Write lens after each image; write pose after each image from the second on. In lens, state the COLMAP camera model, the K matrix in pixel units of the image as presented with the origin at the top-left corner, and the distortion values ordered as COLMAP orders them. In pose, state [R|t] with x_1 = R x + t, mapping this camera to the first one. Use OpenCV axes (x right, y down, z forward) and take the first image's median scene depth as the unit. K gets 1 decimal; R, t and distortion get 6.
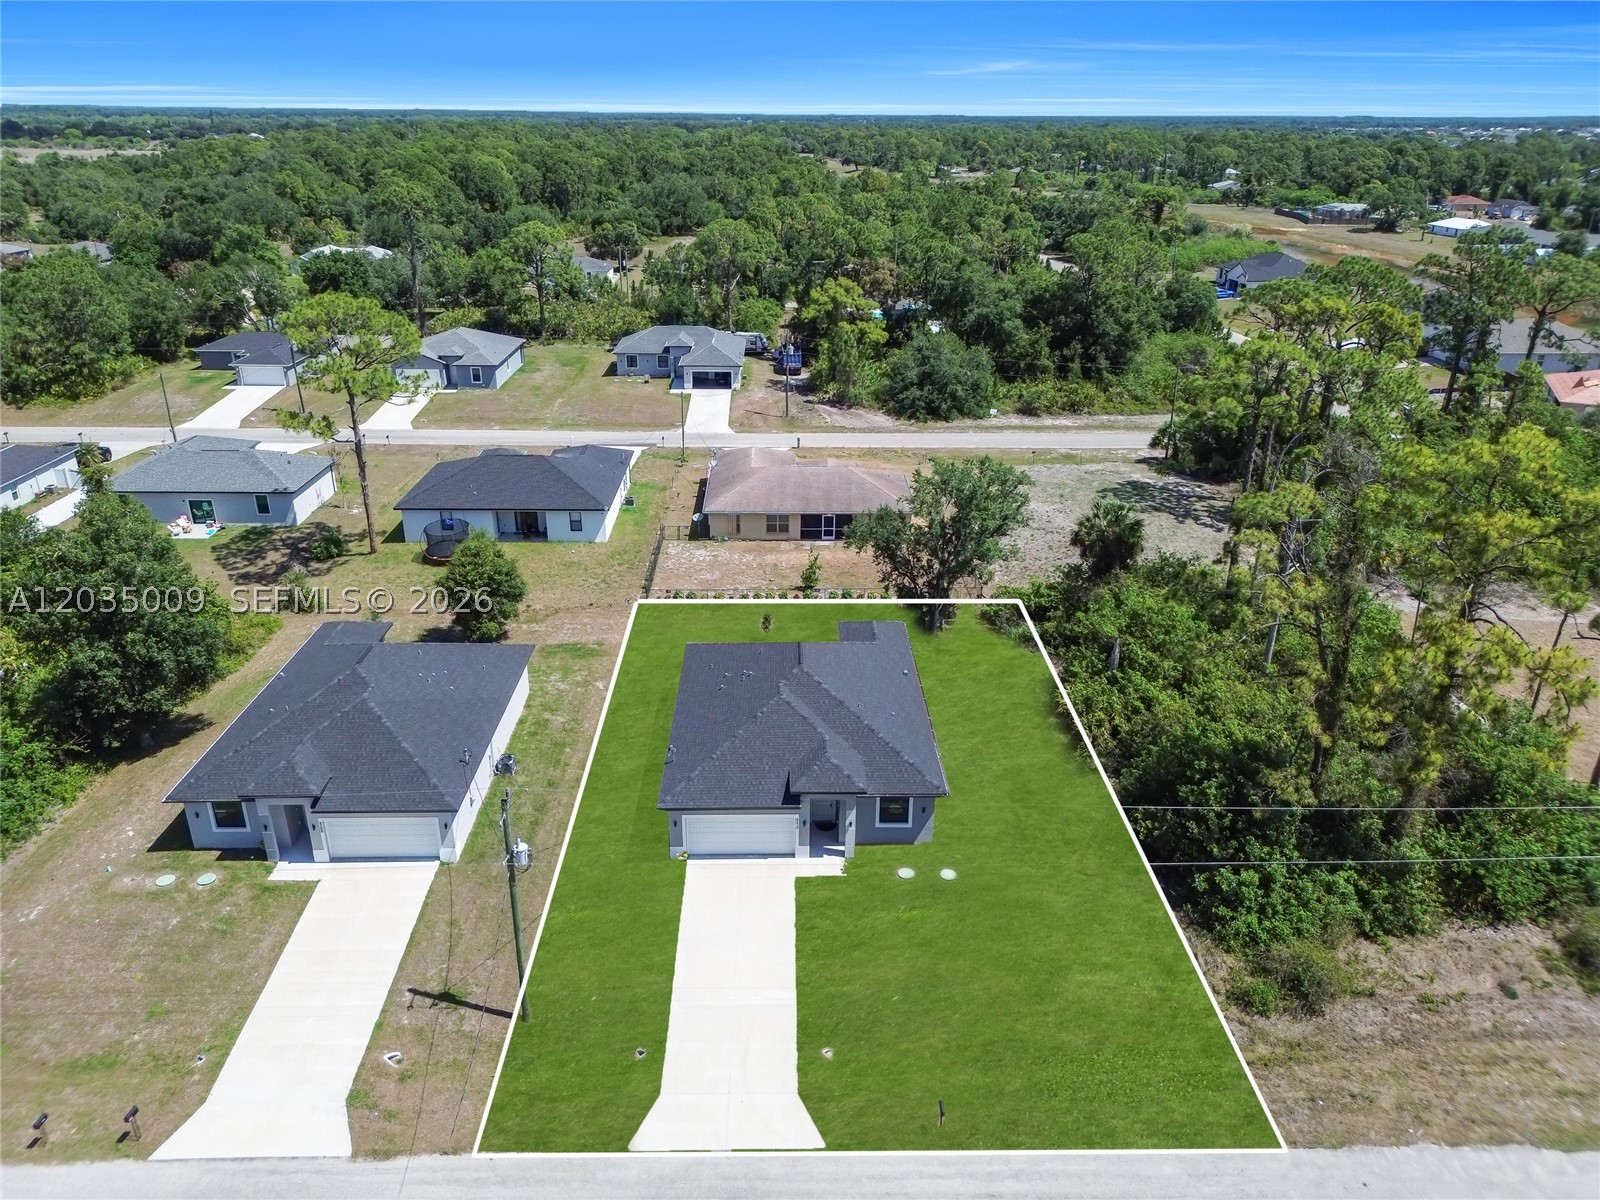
lens RADIAL K [[1120.3, 0, 800.0], [0, 1120.3, 600.0], [0, 0, 1]] dist [0.030273, -0.046183]
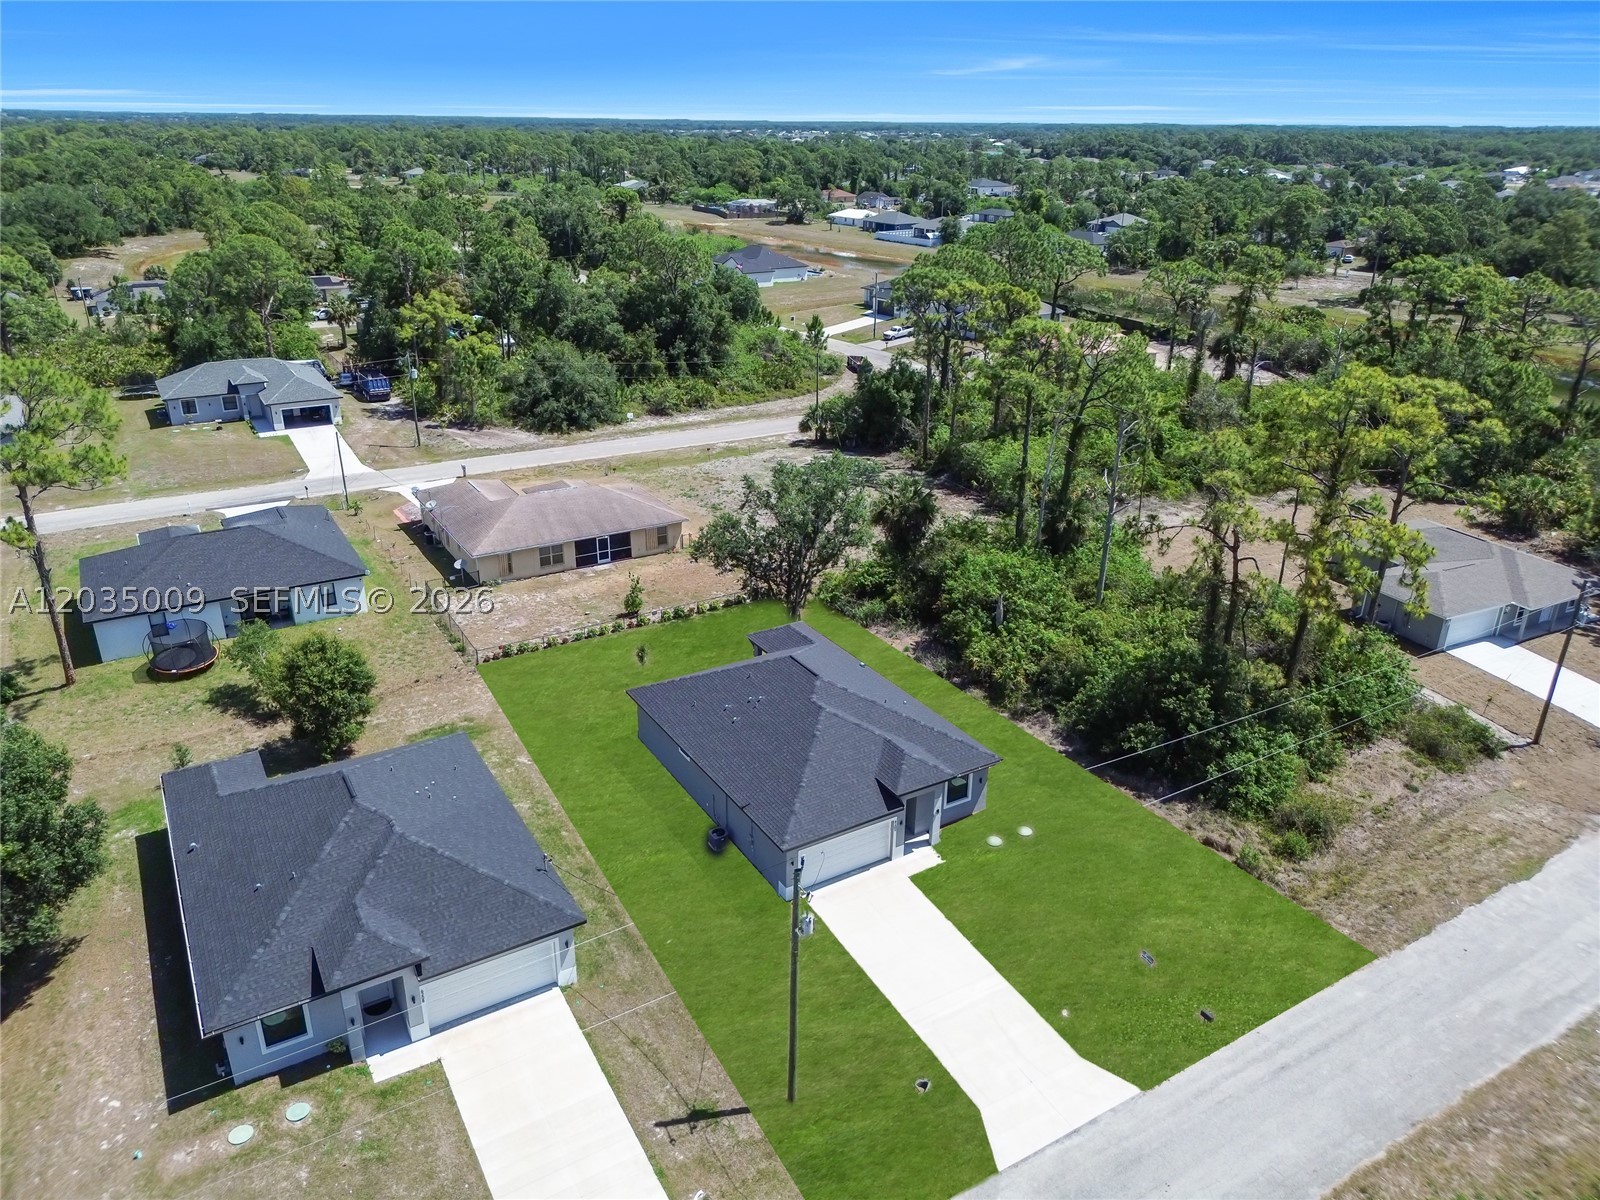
lens RADIAL K [[1120.3, 0, 800.0], [0, 1120.3, 600.0], [0, 0, 1]] dist [0.030273, -0.046183]
pose [[0.861660, -0.192141, 0.469706, -0.223027], [0.192145, 0.980169, 0.048471, -0.028714], [-0.469705, 0.048486, 0.881491, 0.059396]]
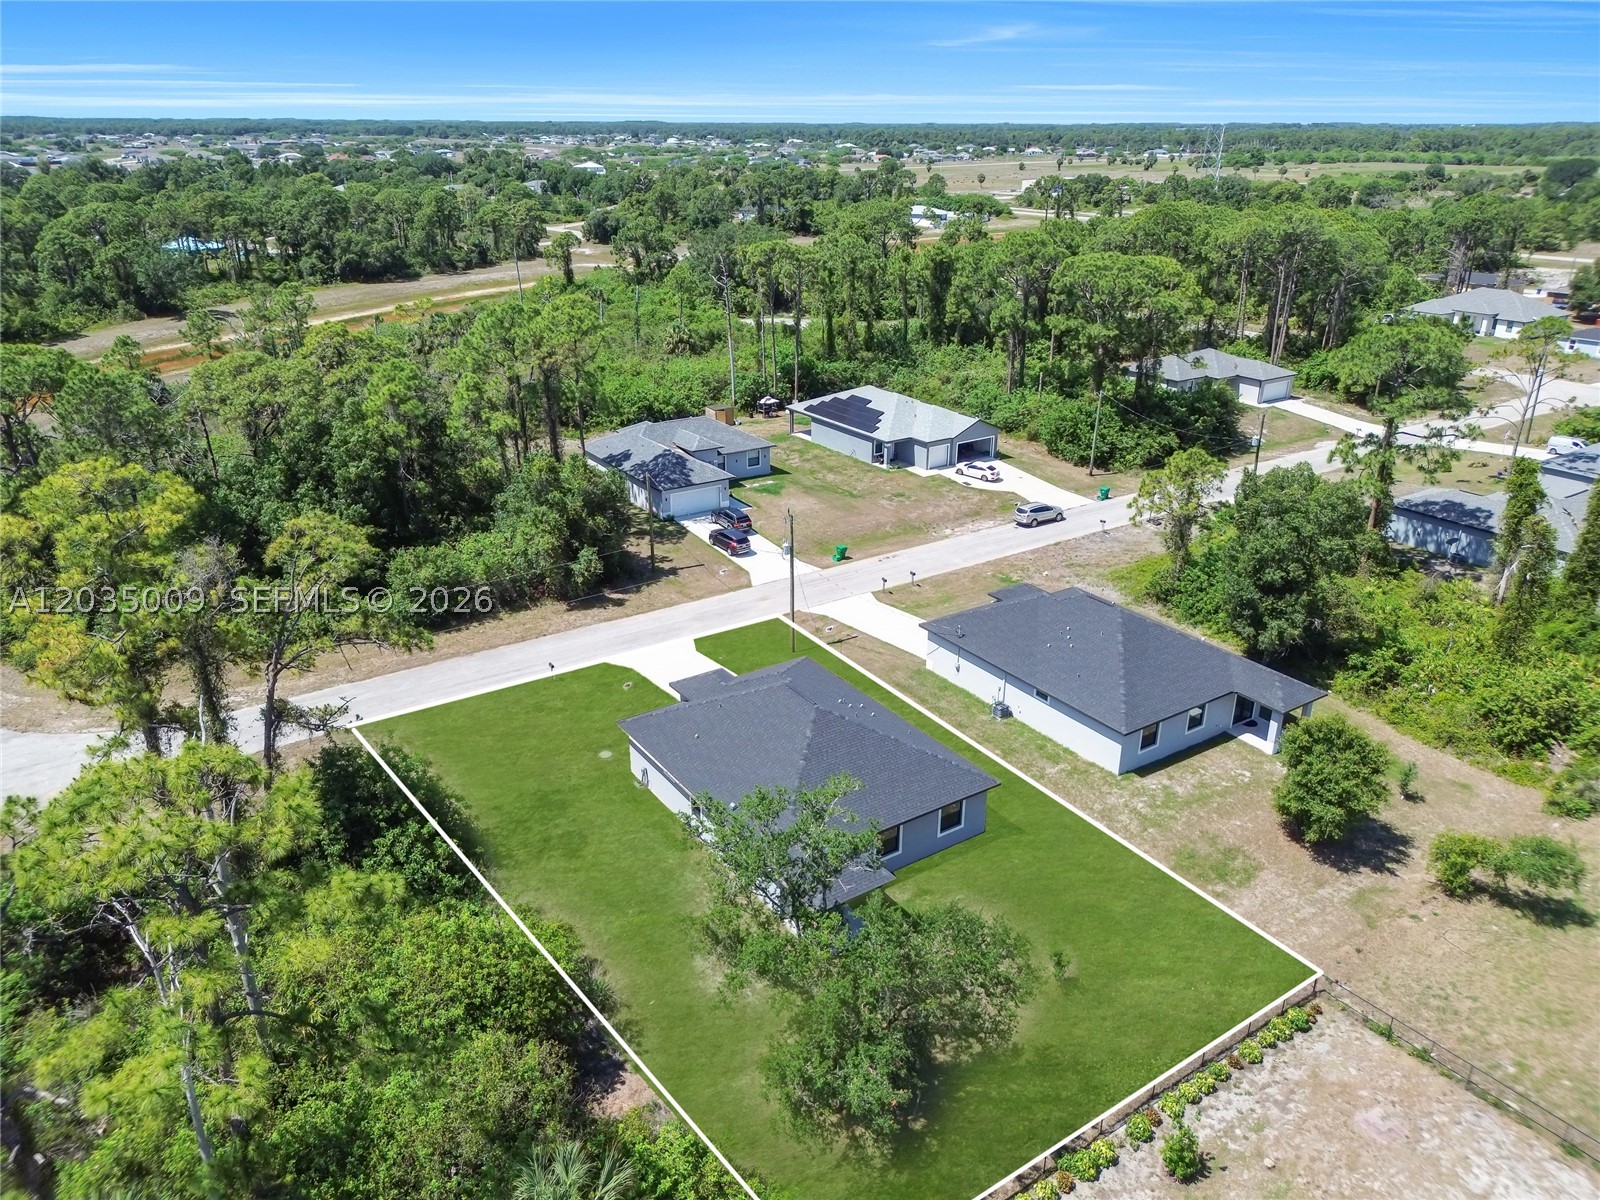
lens RADIAL K [[1120.3, 0, 800.0], [0, 1120.3, 600.0], [0, 0, 1]] dist [0.030273, -0.046183]
pose [[-0.834201, 0.198427, -0.514525, 0.237676], [-0.236951, 0.713528, 0.659342, -0.317505], [0.497960, 0.671940, -0.548208, 0.716432]]
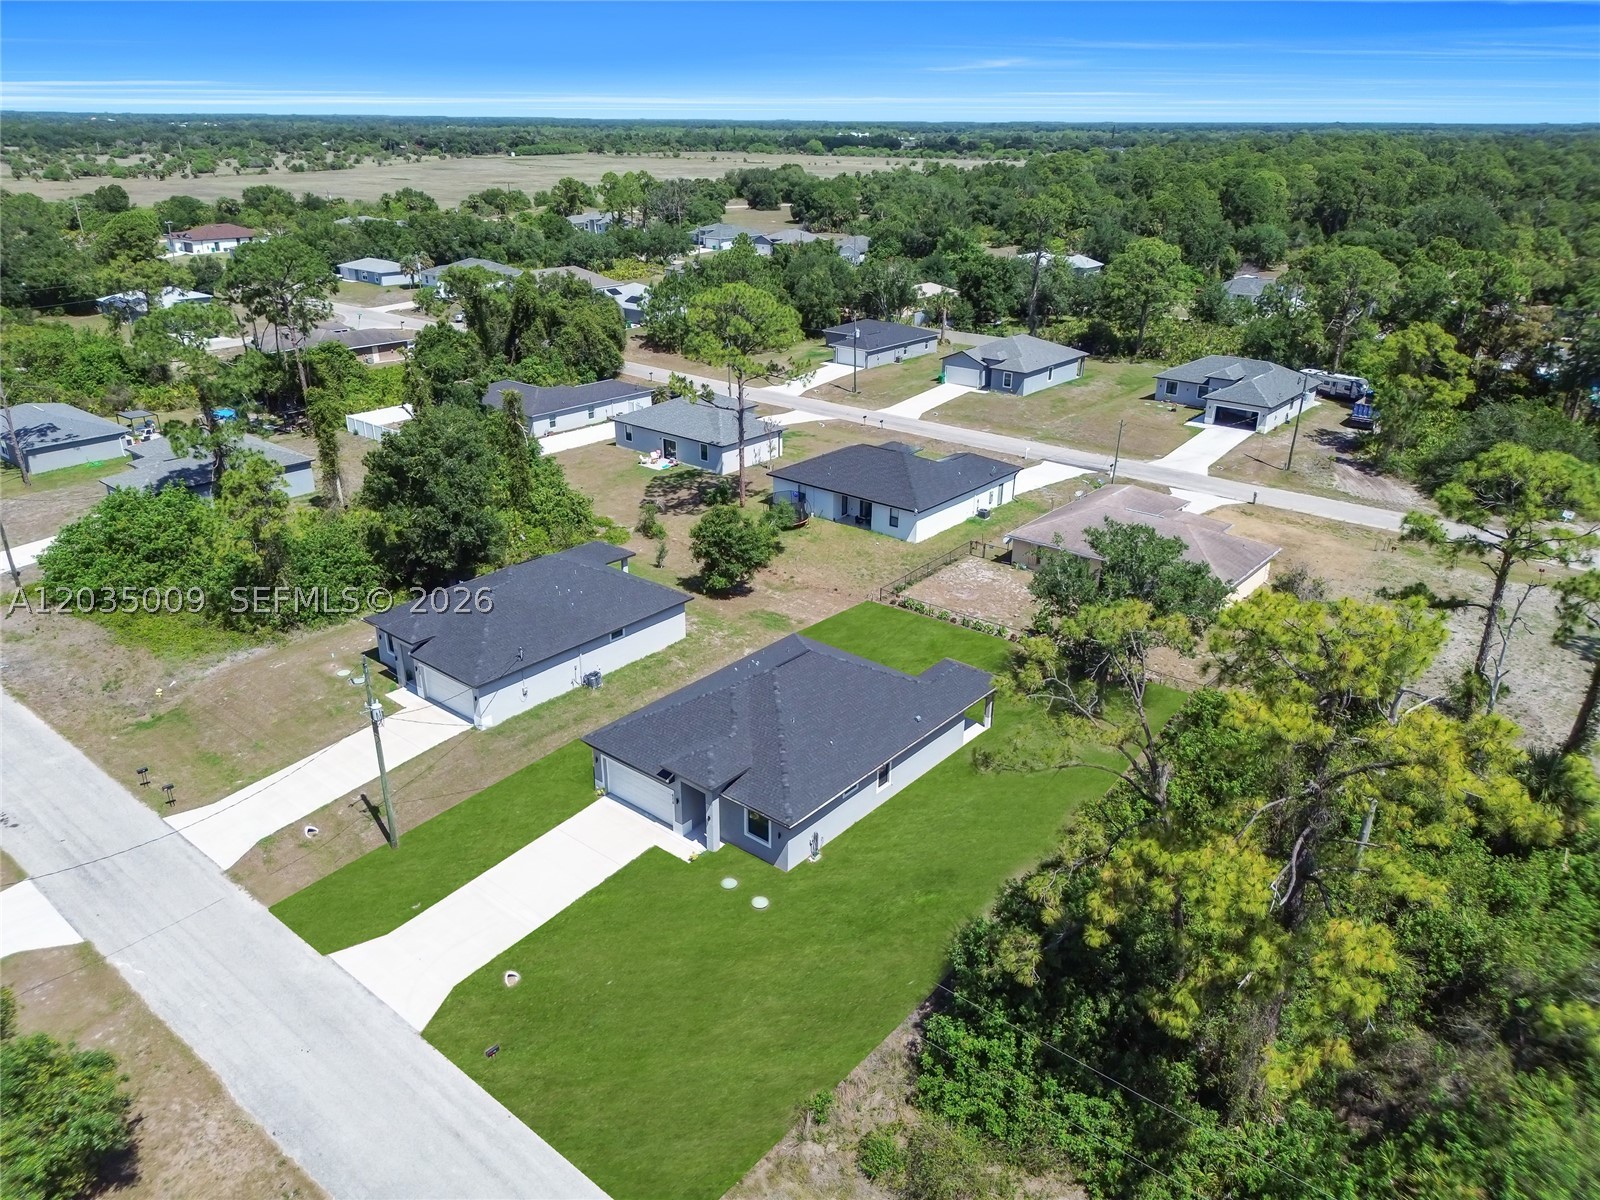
lens RADIAL K [[1122.4, 0, 798.0], [0, 1122.4, 586.8], [0, 0, 1]] dist [0.088014, -0.161664]
pose [[0.750478, 0.244583, -0.613973, 0.300267], [-0.258738, 0.963580, 0.067589, -0.041677], [0.608143, 0.108134, 0.786428, 0.092567]]
